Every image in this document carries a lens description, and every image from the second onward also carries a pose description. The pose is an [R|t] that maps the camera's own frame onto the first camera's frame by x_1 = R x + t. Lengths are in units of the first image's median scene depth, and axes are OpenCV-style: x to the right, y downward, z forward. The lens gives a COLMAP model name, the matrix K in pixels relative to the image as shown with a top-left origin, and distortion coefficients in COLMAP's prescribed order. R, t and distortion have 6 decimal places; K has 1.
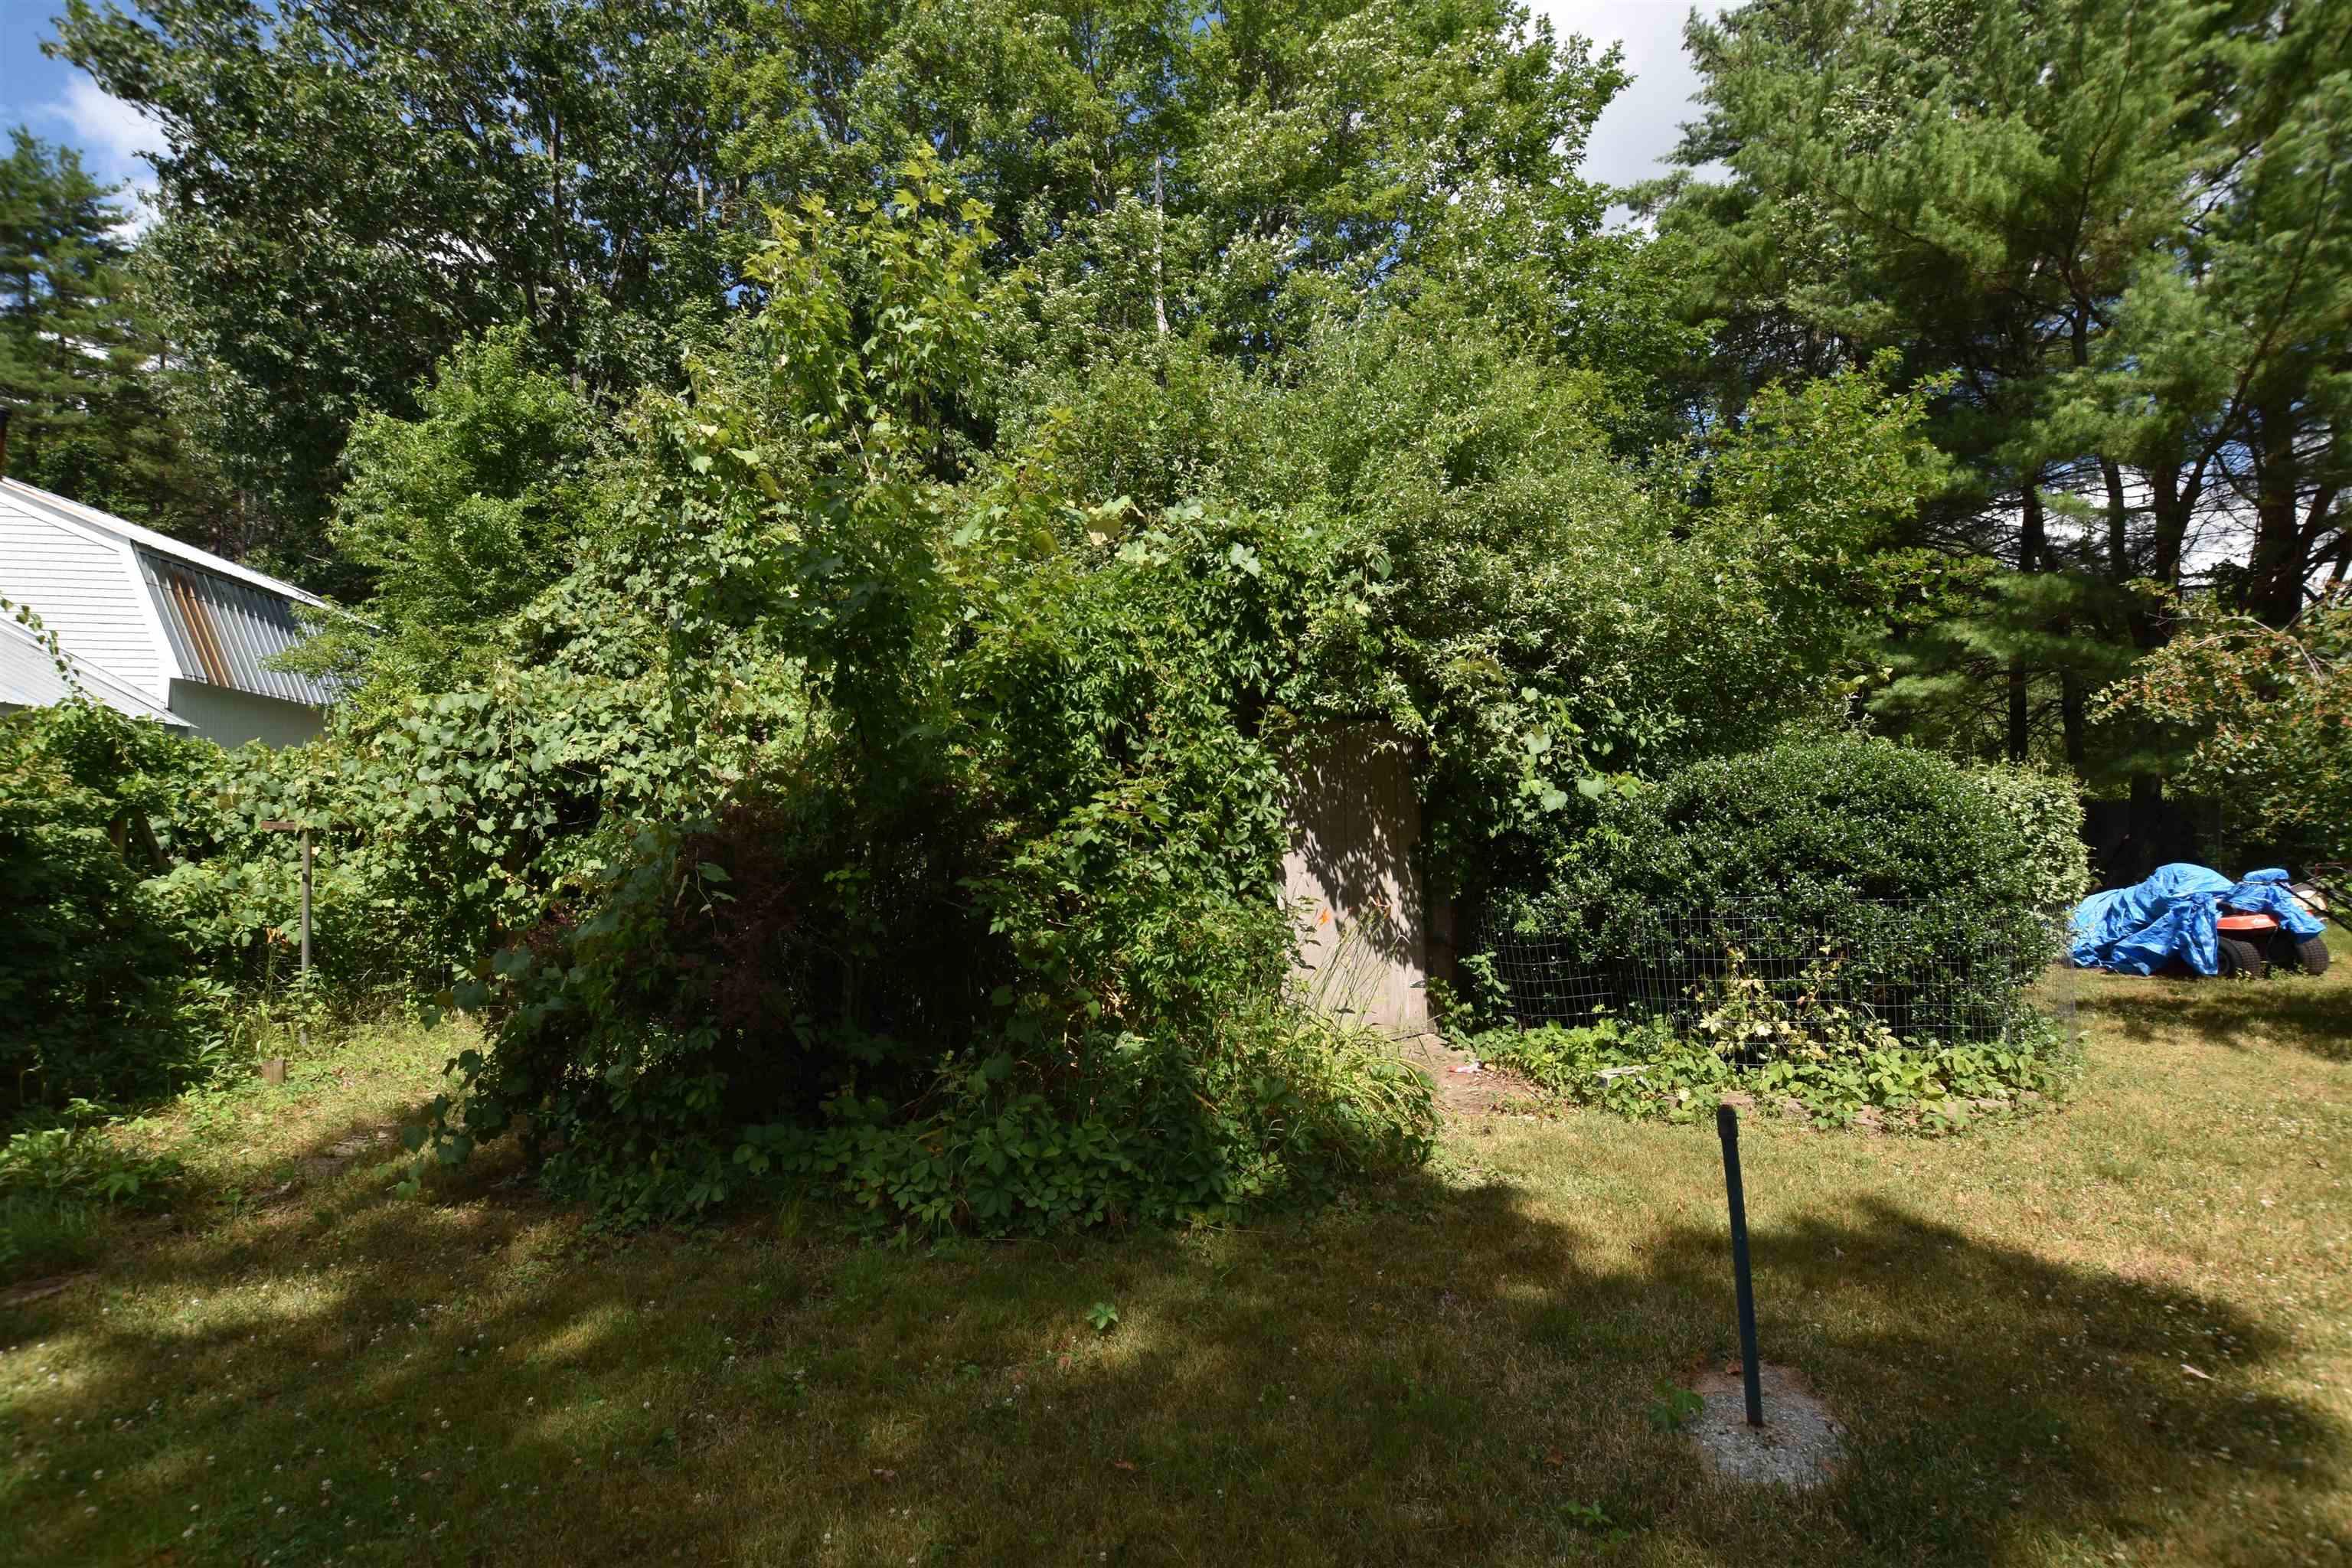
lens RADIAL K [[1029.0, 0, 1164.9], [0, 1029.0, 811.4], [0, 0, 1]] dist [-0.052738, 0.010666]
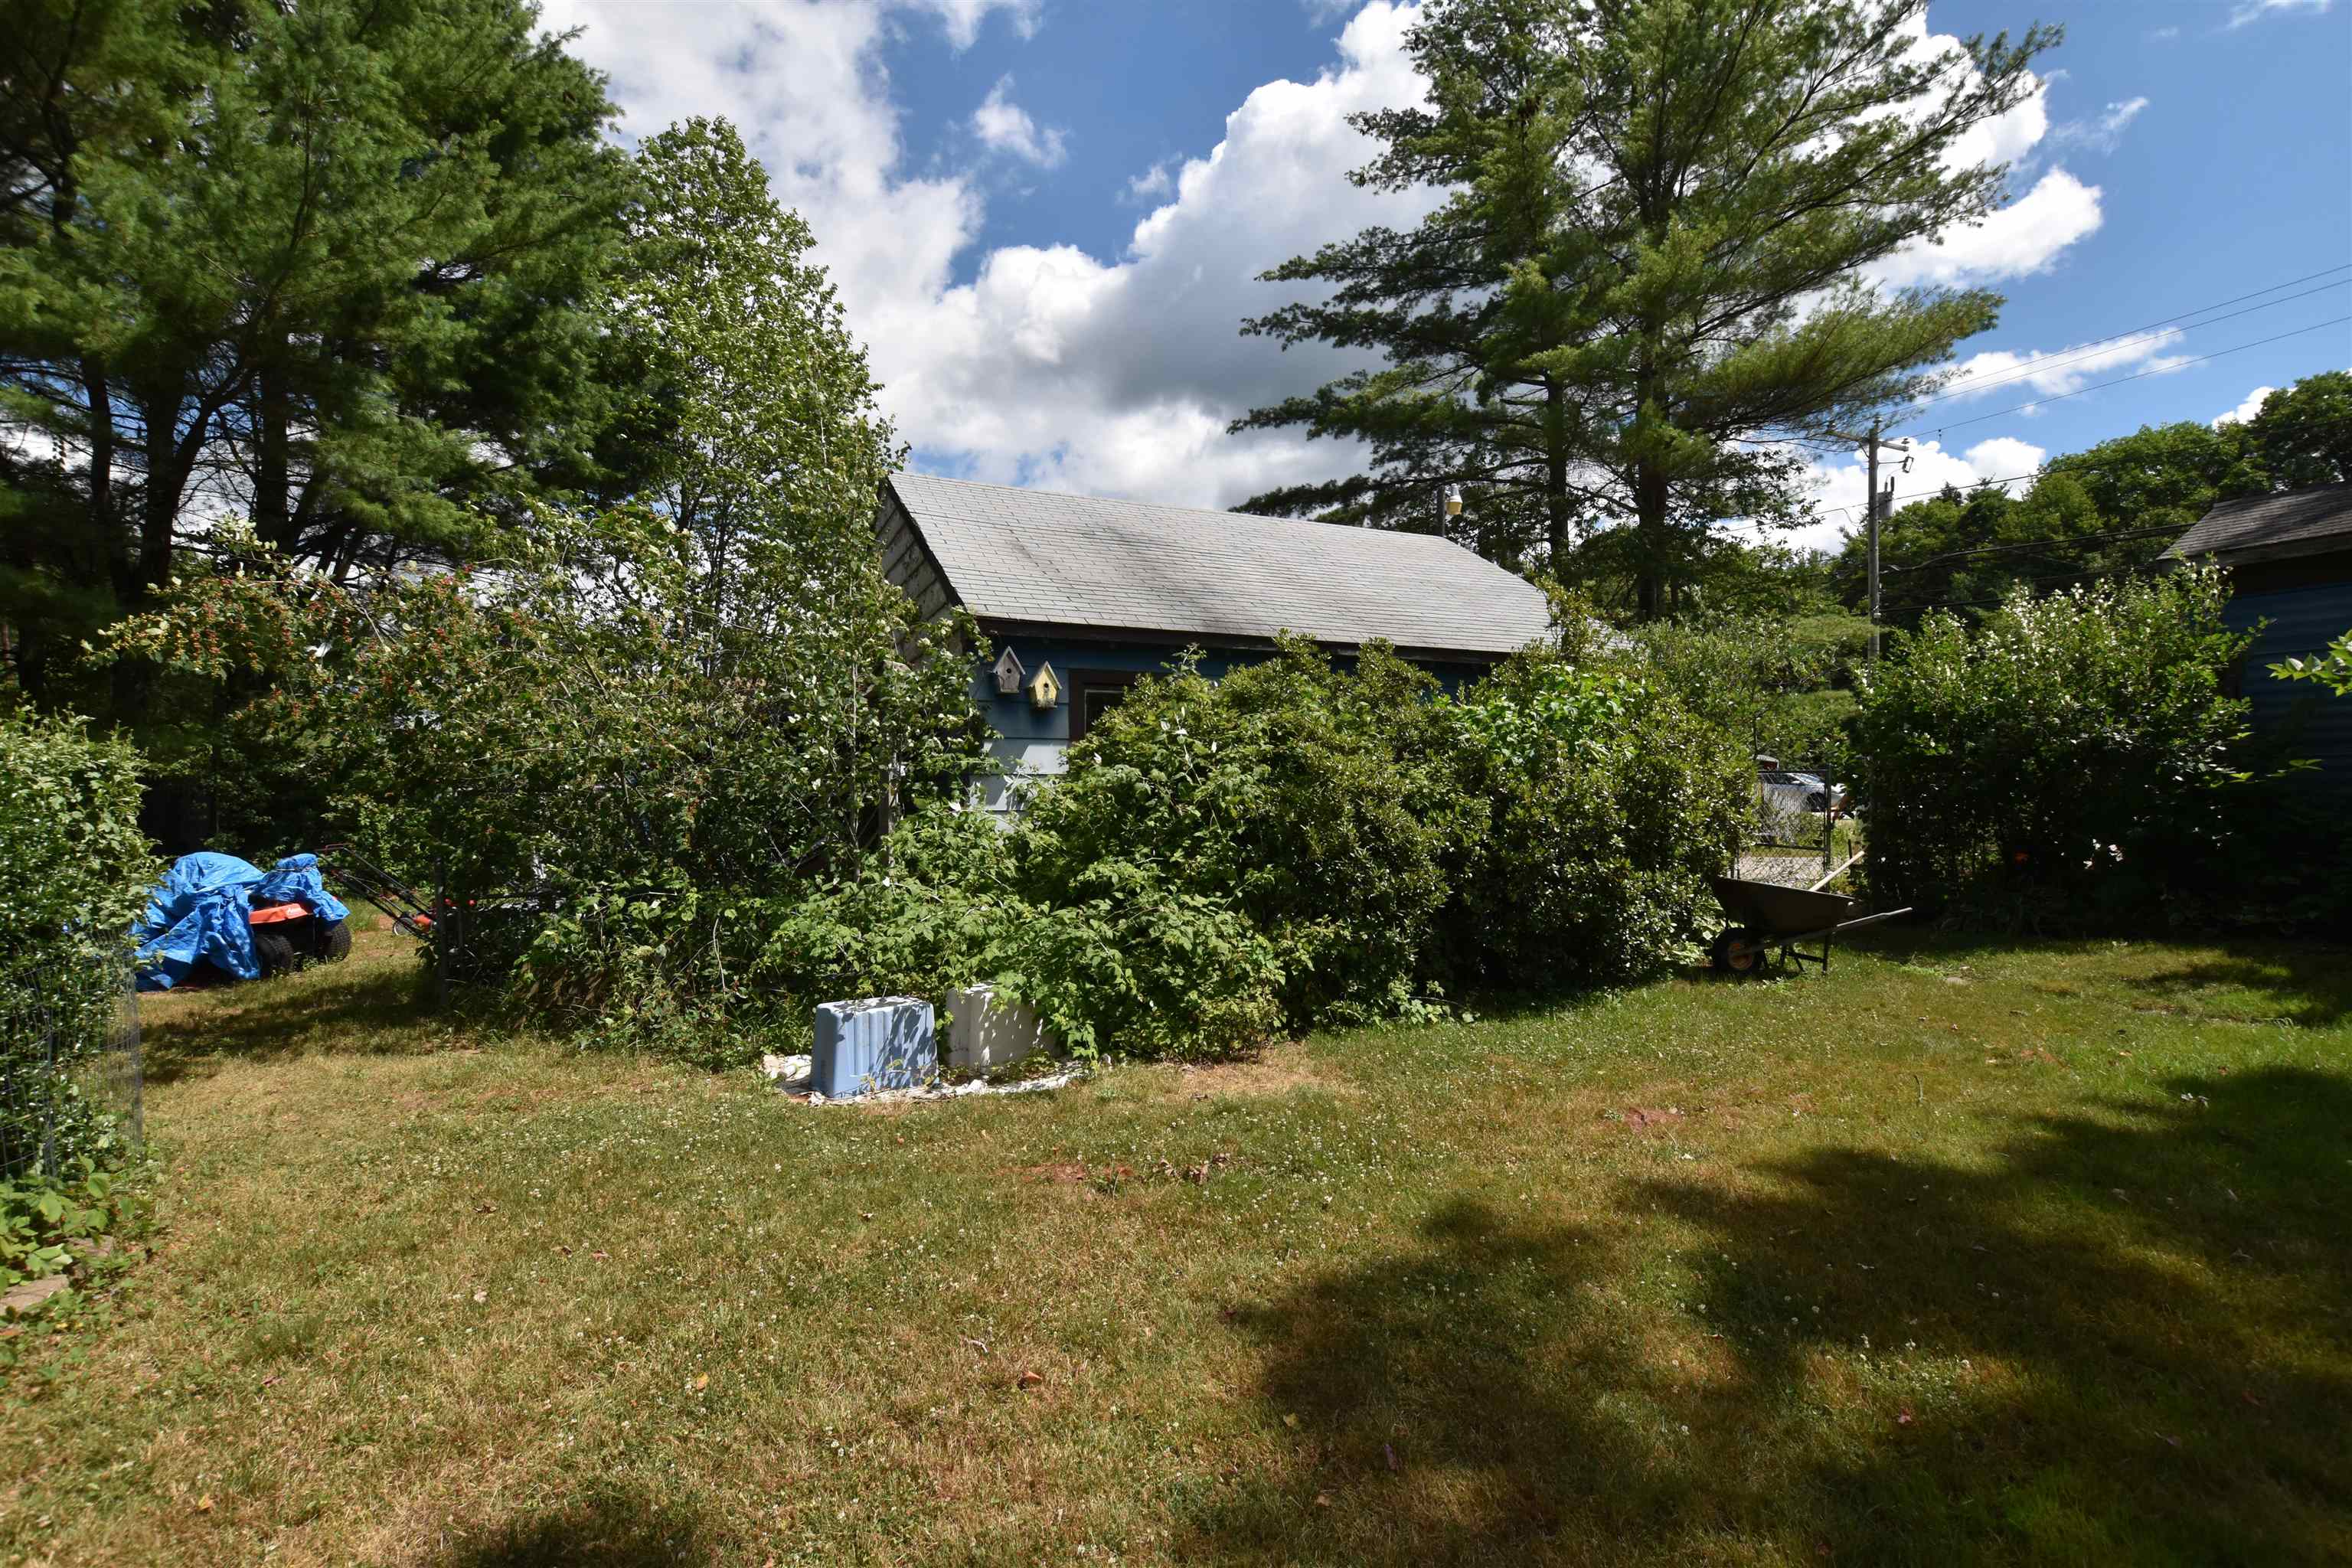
lens RADIAL K [[1029.0, 0, 1164.9], [0, 1029.0, 811.4], [0, 0, 1]] dist [-0.052738, 0.010666]
pose [[-0.046766, -0.013672, 0.998812, 0.133789], [-0.005374, 0.999895, 0.013435, 0.000777], [-0.998891, -0.004739, -0.046835, 0.206354]]
